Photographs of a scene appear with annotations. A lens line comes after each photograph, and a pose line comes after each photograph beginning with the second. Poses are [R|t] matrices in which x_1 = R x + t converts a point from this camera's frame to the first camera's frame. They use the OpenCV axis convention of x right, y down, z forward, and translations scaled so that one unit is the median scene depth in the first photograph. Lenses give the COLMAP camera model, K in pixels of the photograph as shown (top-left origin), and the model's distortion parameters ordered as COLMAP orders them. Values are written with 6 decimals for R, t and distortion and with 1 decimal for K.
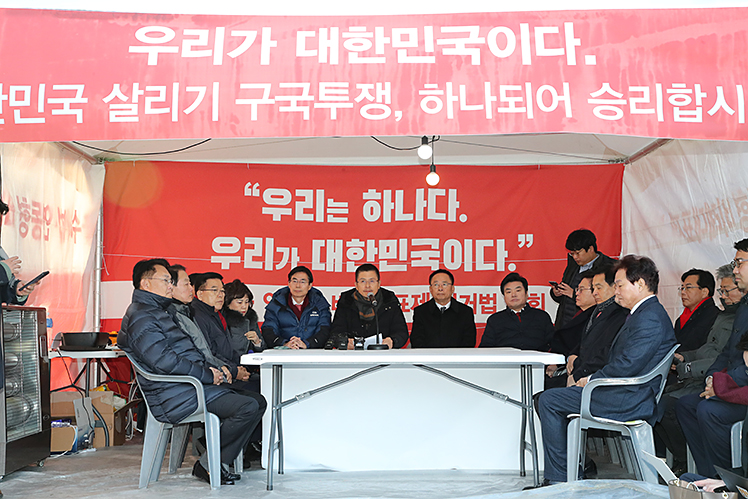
lens RADIAL K [[1120.9, 0, 374.0], [0, 1120.9, 249.5], [0, 0, 1]] dist [0.259451, -0.058963]
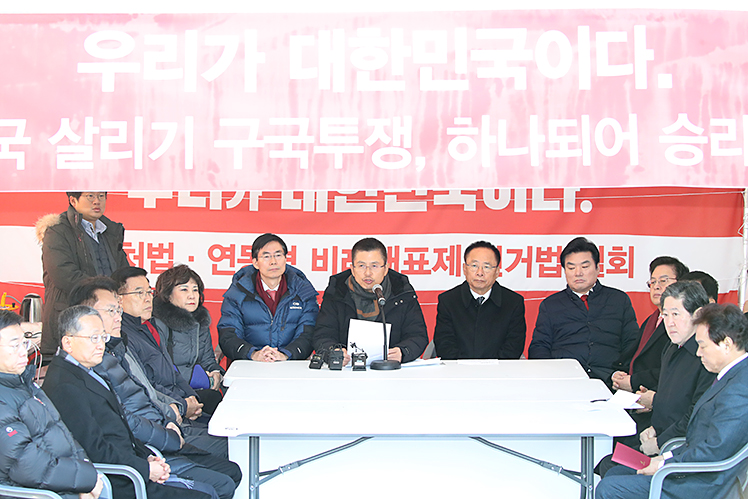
lens RADIAL K [[2177.3, 0, 389.7], [0, 2177.3, 249.1], [0, 0, 1]] dist [-0.091644, -1.723880]
pose [[0.999880, 0.001921, 0.015371, -0.022462], [-0.004059, 0.990098, 0.140320, -0.261324], [-0.014949, -0.140365, 0.989987, -0.495579]]
